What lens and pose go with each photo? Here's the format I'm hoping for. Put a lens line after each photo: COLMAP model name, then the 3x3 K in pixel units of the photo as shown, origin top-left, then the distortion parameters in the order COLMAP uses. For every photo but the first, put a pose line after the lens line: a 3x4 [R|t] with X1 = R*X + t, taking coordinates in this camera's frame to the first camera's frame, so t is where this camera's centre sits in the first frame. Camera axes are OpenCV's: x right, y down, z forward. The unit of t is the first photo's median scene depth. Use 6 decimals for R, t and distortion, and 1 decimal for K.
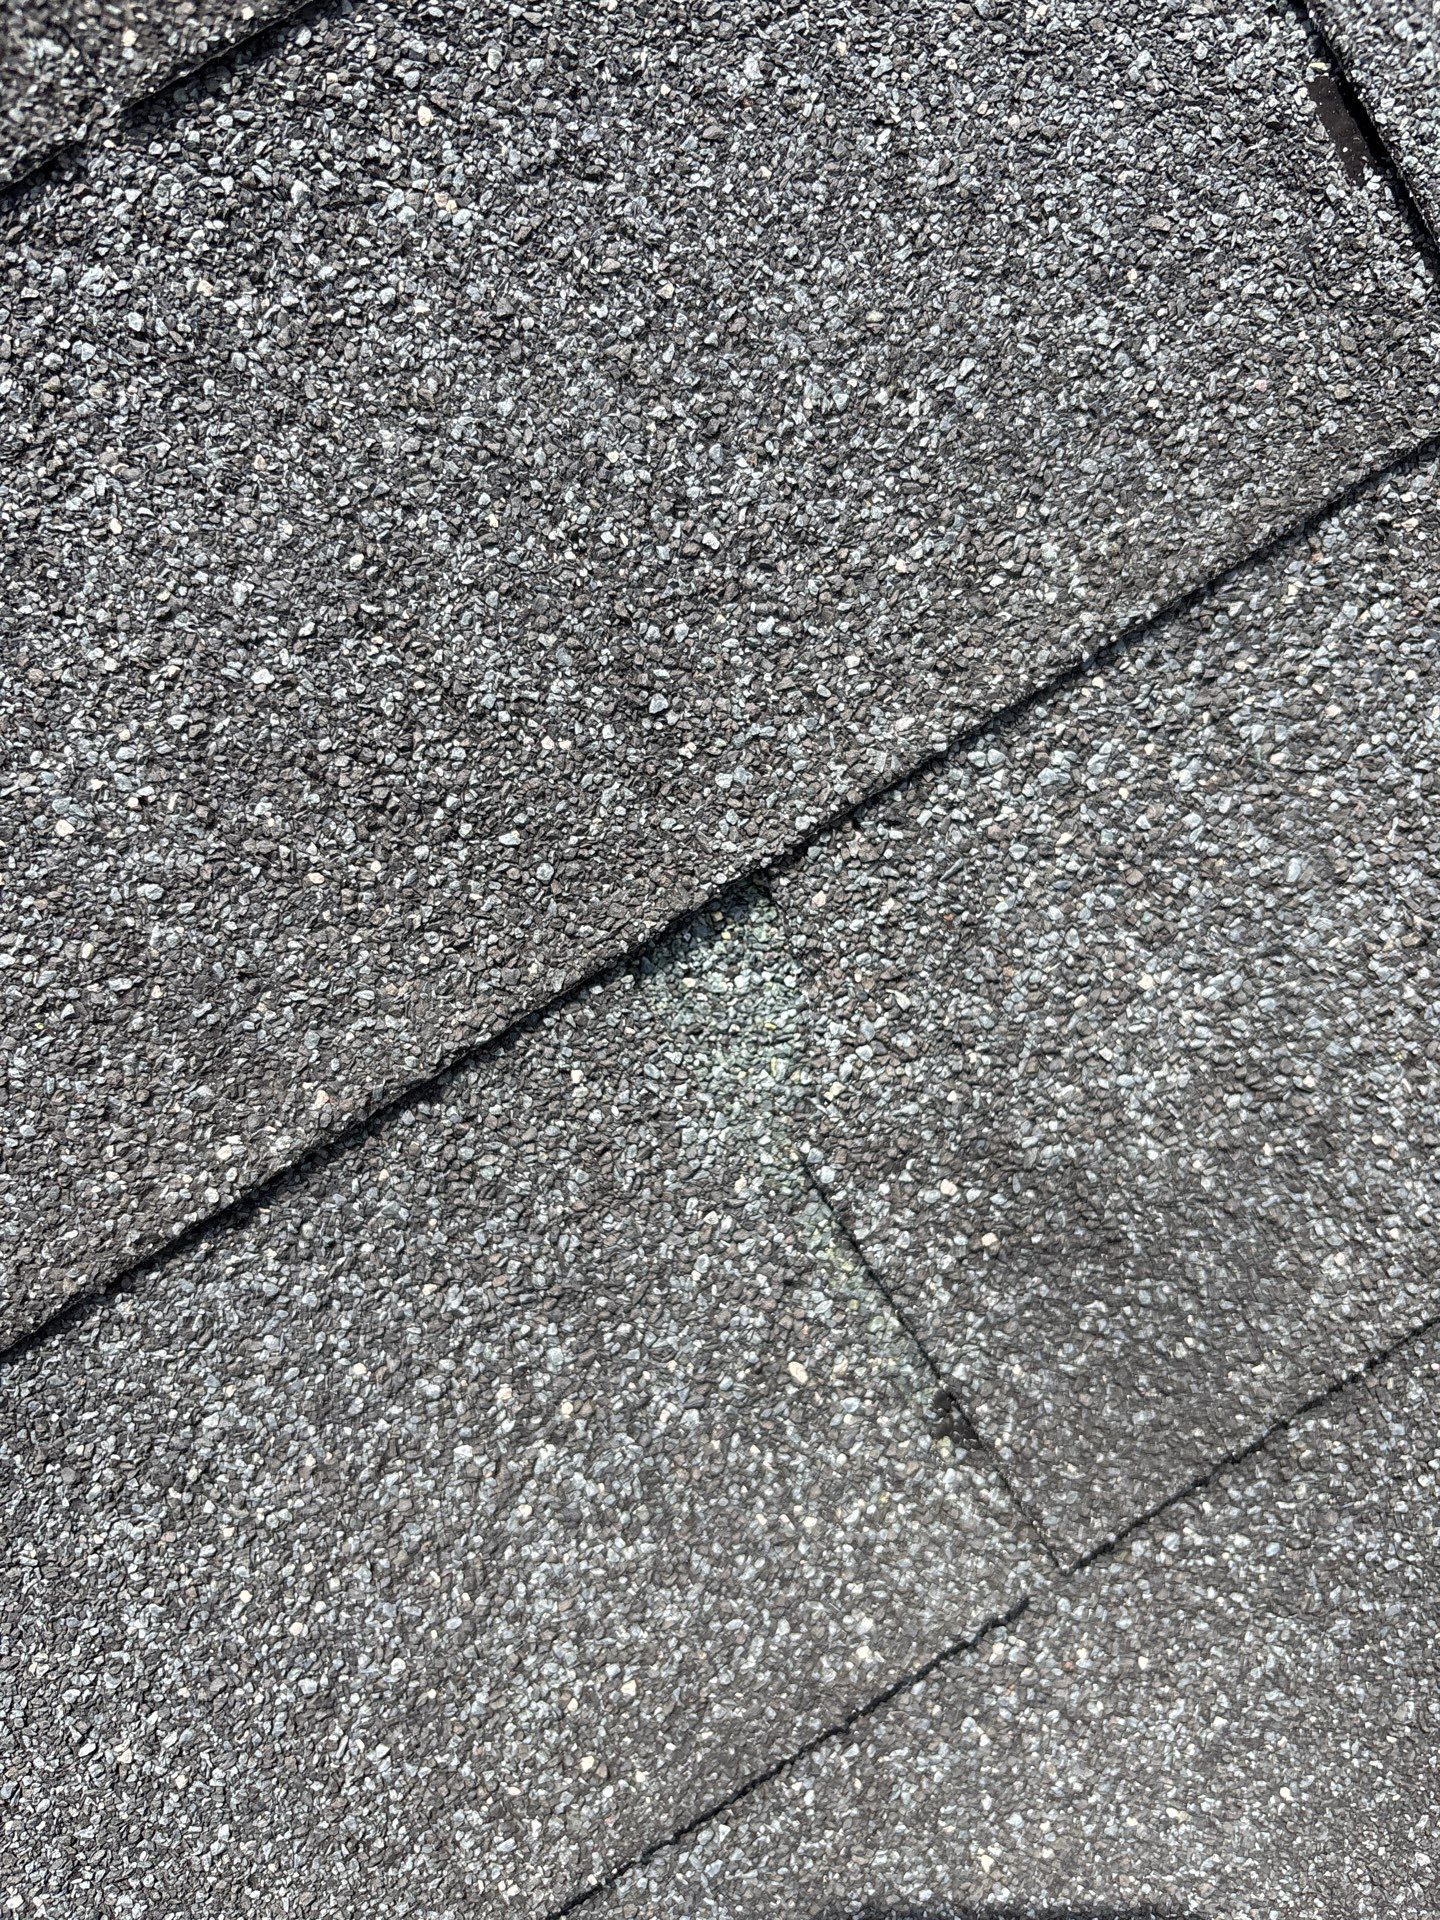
lens RADIAL K [[1481.5, 0, 720.0], [0, 1481.5, 960.0], [0, 0, 1]] dist [0.023768, -0.031478]
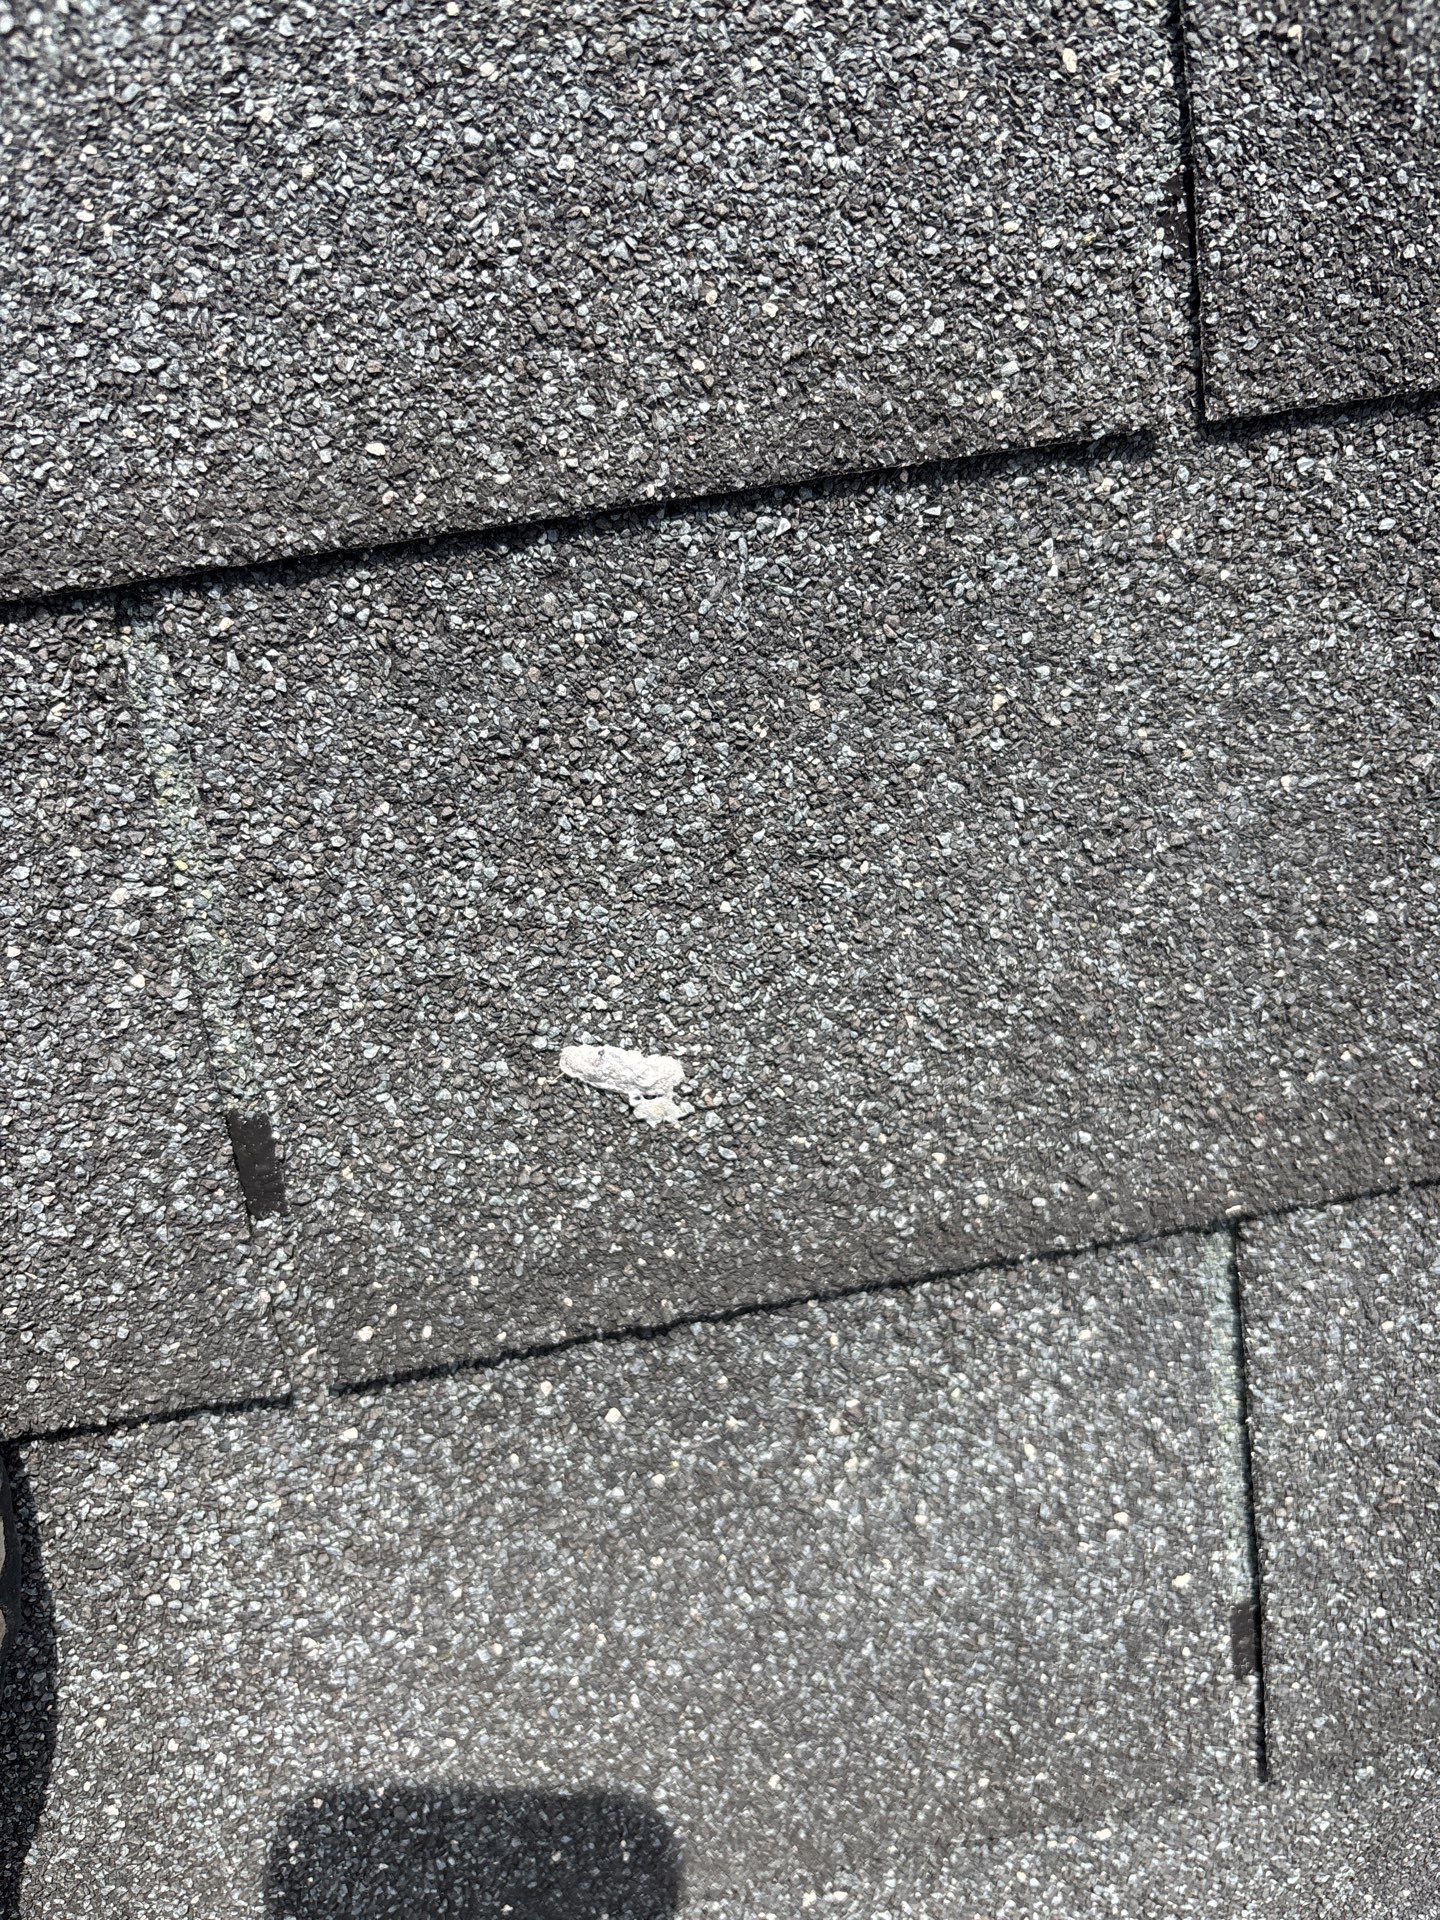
lens RADIAL K [[1481.5, 0, 720.0], [0, 1481.5, 960.0], [0, 0, 1]] dist [0.023768, -0.031478]
pose [[0.914751, 0.396902, 0.075492, 0.003782], [-0.399130, 0.916746, 0.016511, 0.882898], [-0.062654, -0.045234, 0.997010, 0.021634]]
